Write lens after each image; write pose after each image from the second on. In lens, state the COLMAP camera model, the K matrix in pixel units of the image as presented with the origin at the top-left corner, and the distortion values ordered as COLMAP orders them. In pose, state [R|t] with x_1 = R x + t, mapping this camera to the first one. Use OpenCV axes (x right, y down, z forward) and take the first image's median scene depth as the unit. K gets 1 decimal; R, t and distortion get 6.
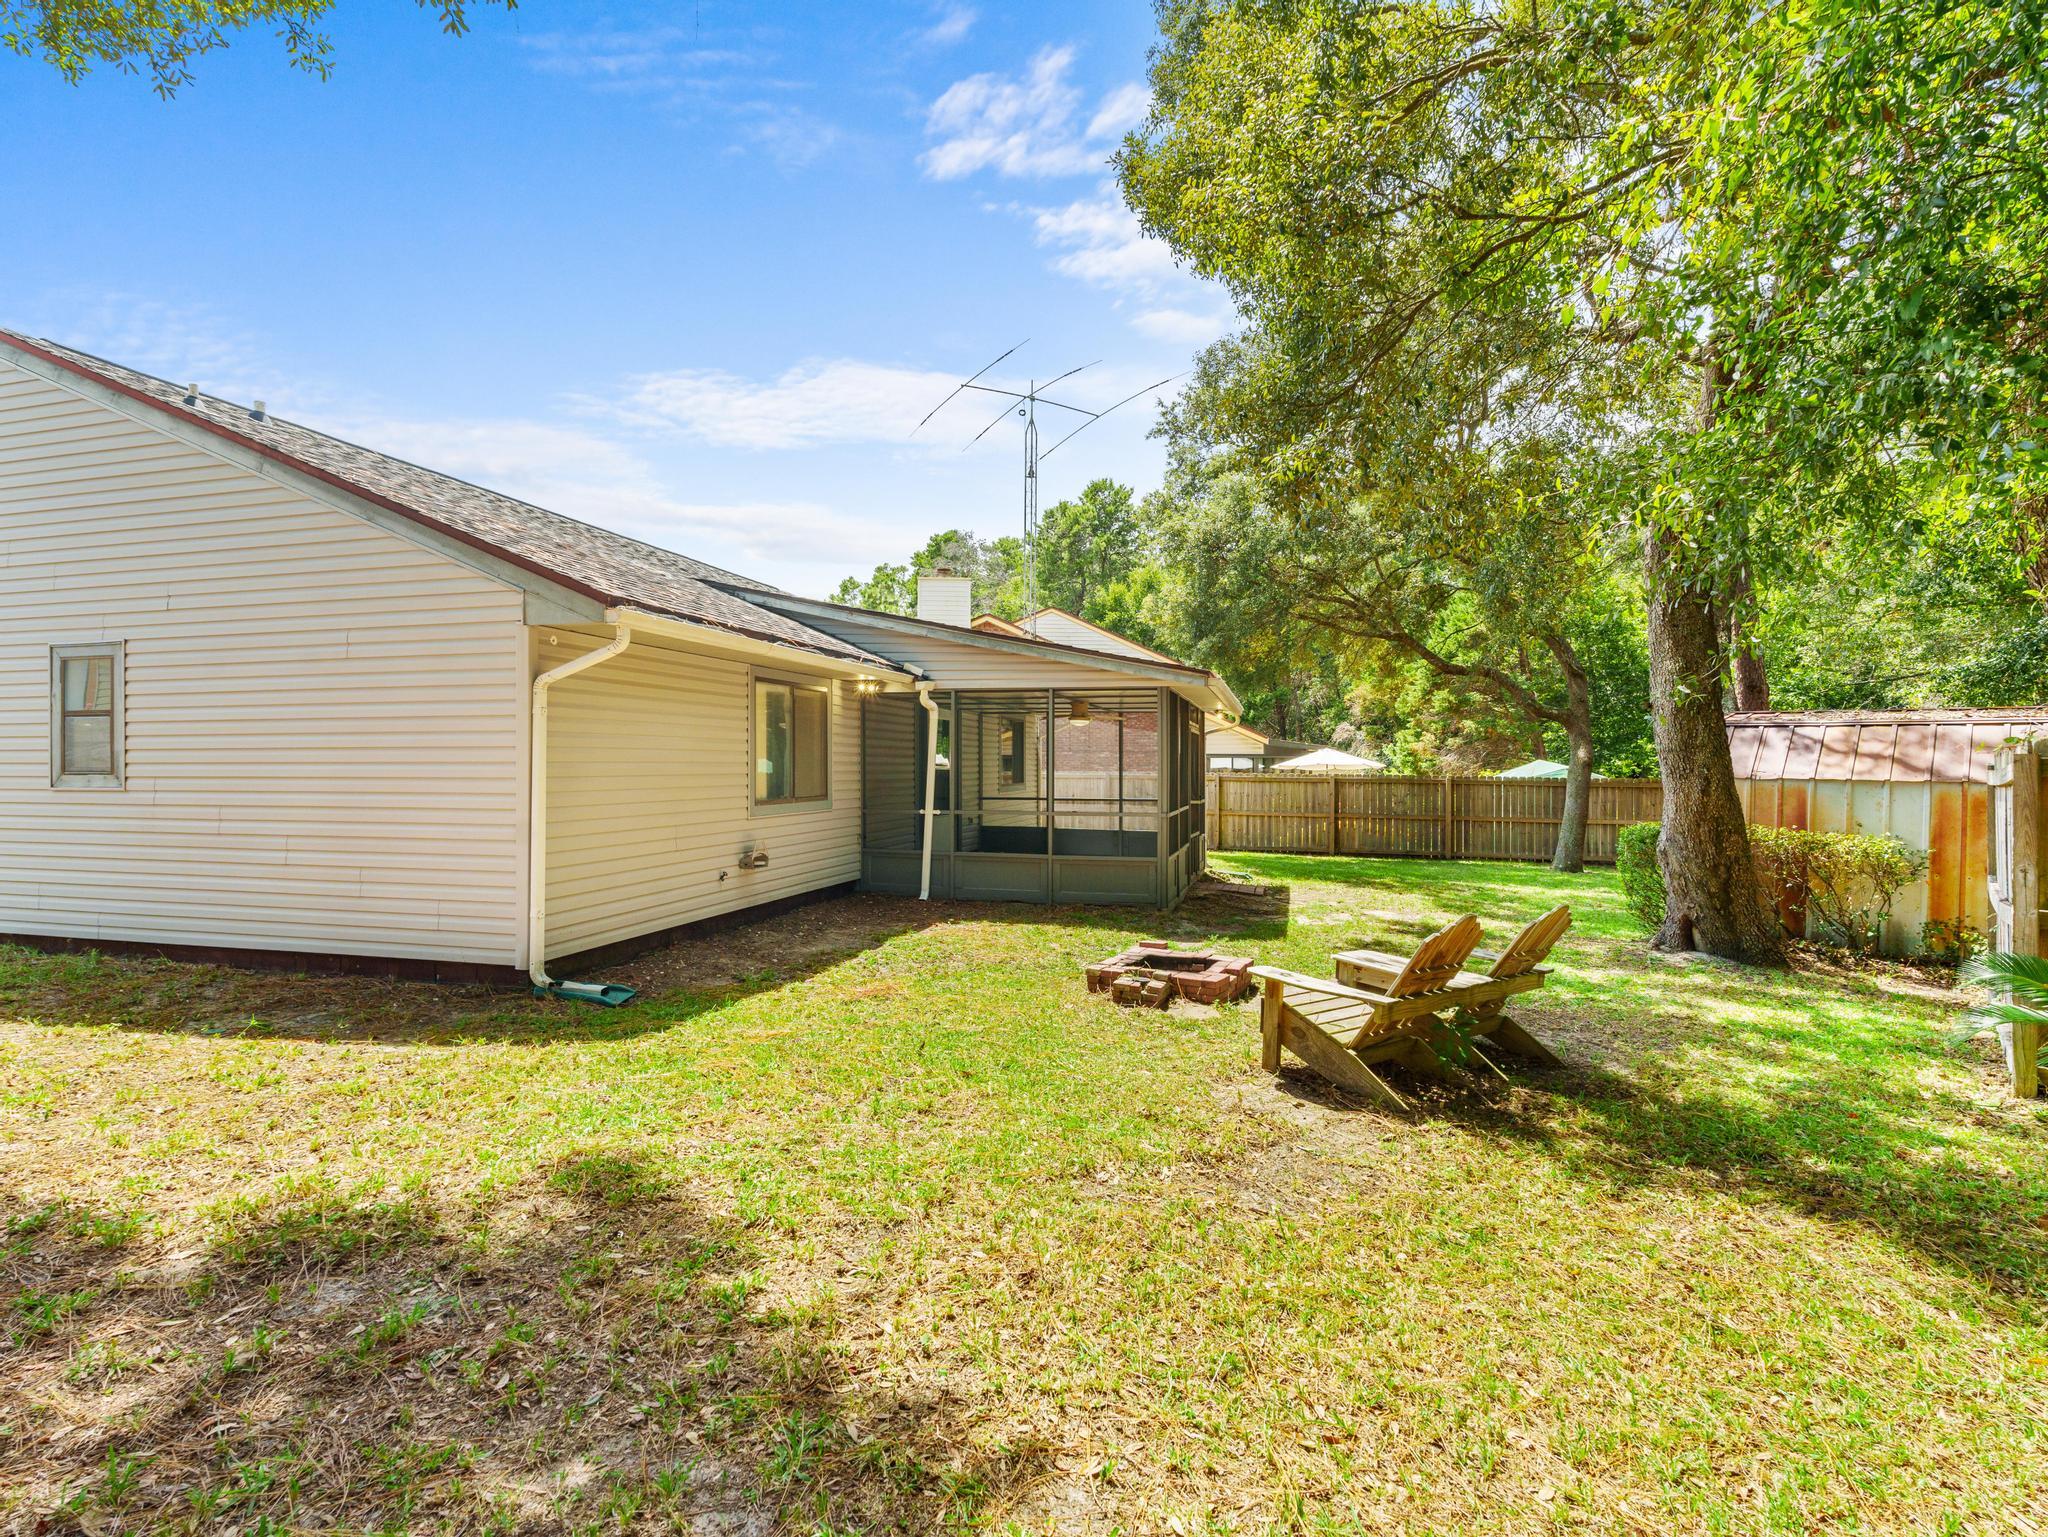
lens RADIAL K [[1007.5, 0, 1023.0], [0, 1007.5, 772.0], [0, 0, 1]] dist [-0.002144, 0.001054]
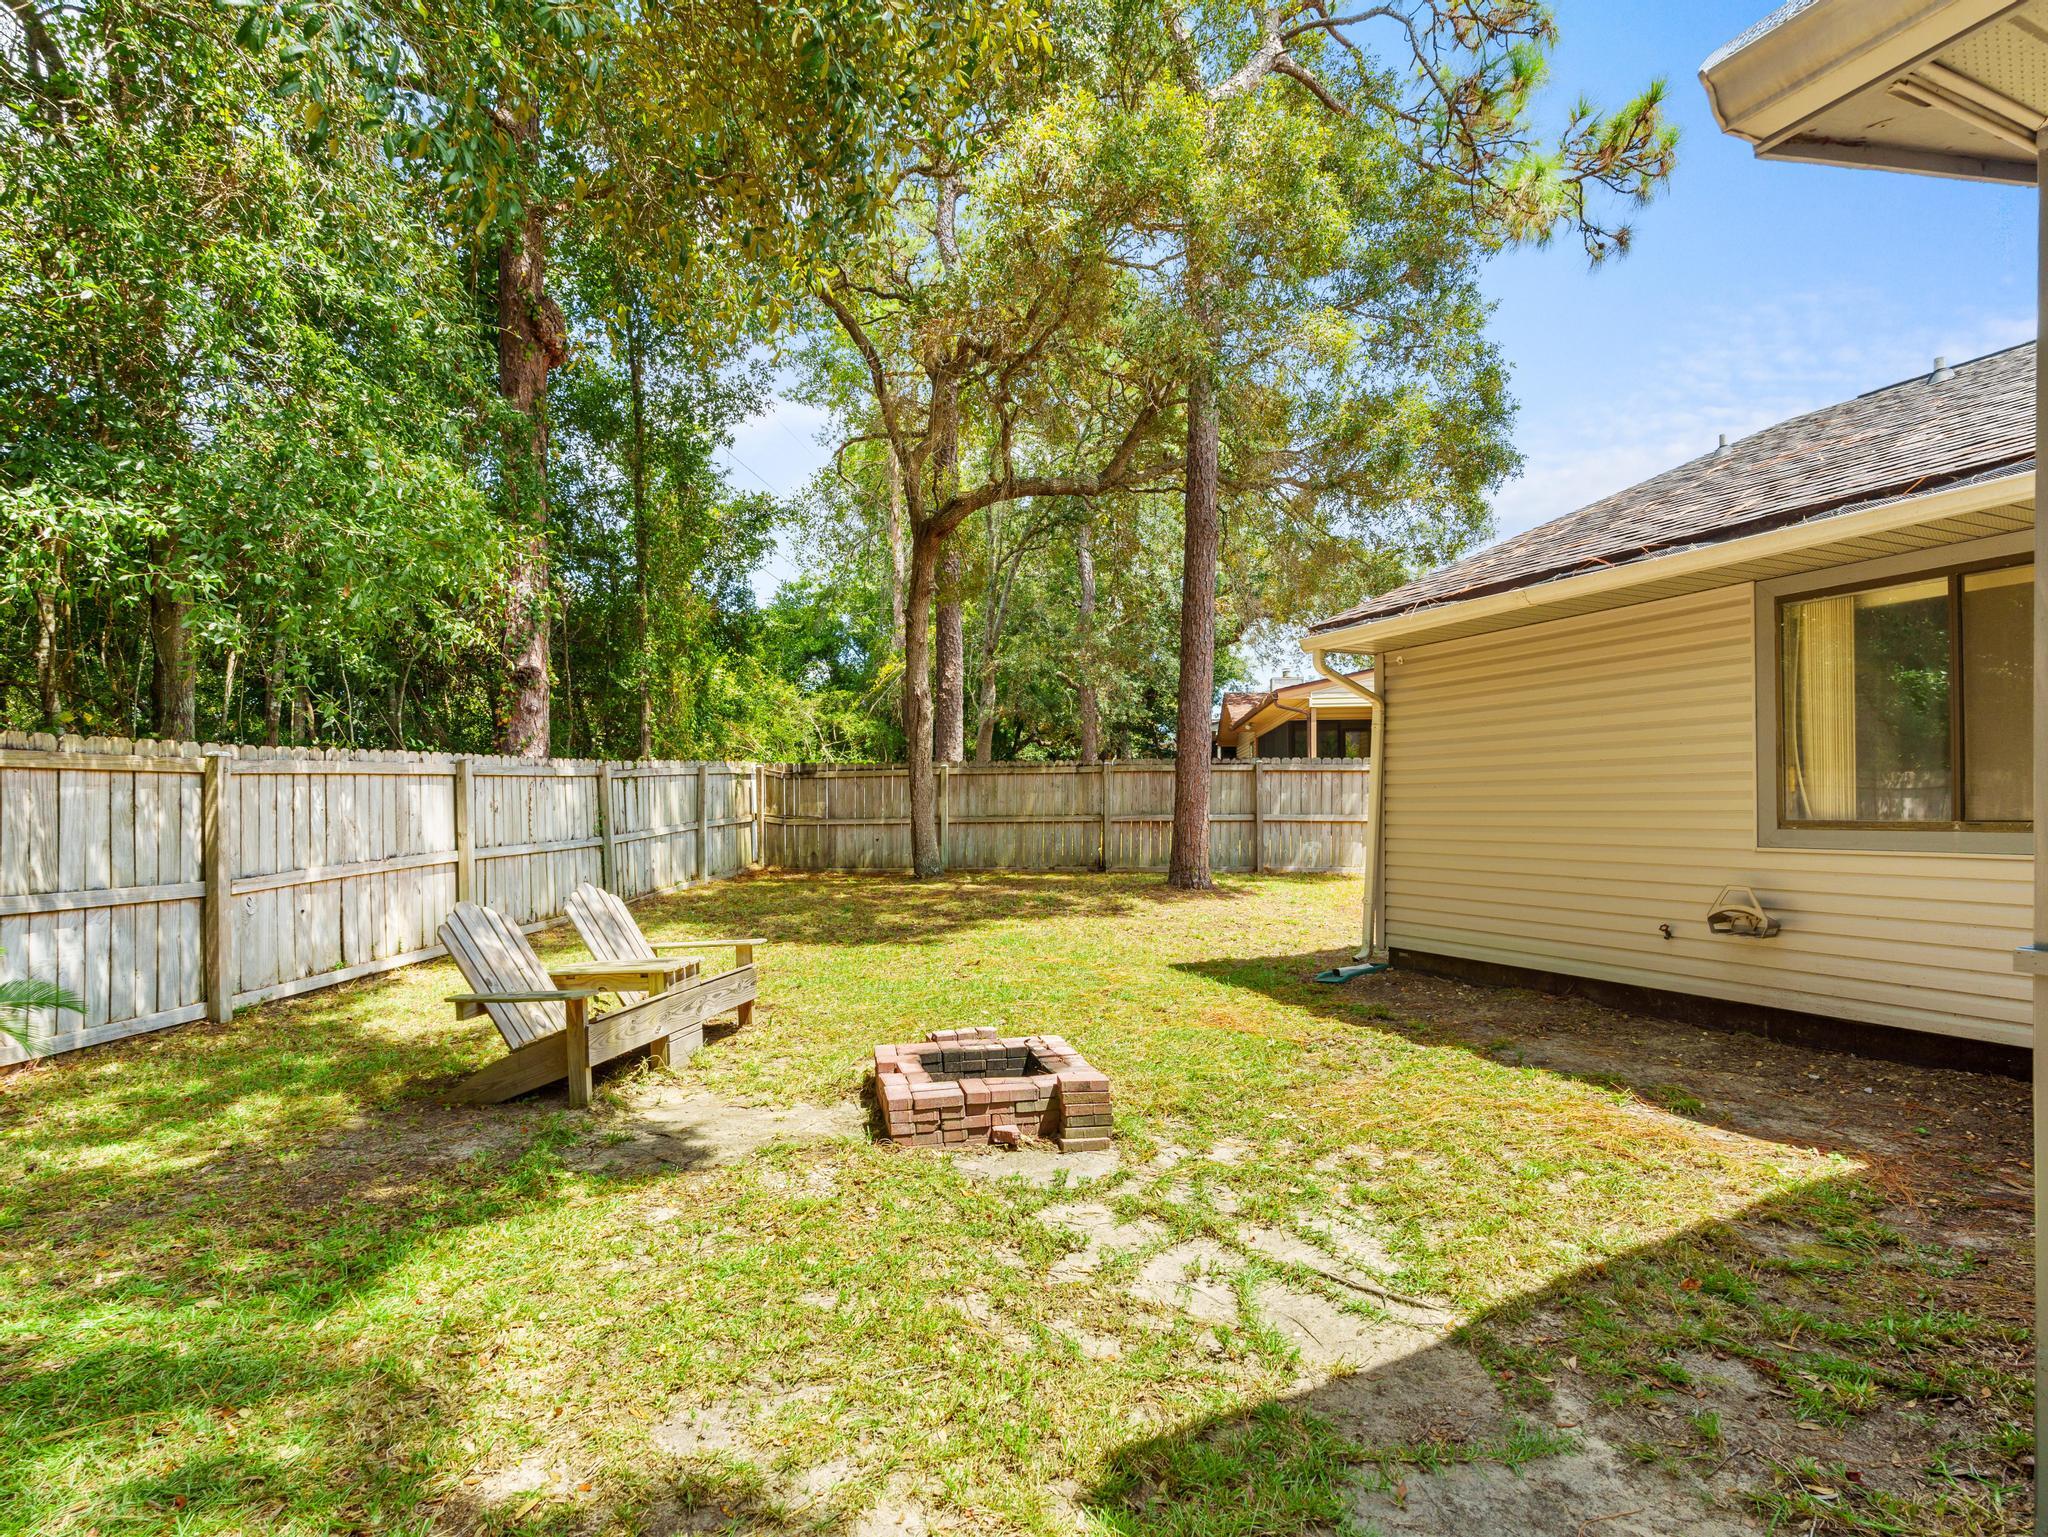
lens RADIAL K [[1019.3, 0, 989.4], [0, 1019.3, 808.9], [0, 0, 1]] dist [0.001141, 0.000525]
pose [[-0.783730, 0.003733, -0.621090, 0.425351], [0.003095, 0.999993, 0.002106, 0.020015], [0.621094, -0.000272, -0.783736, 1.173102]]
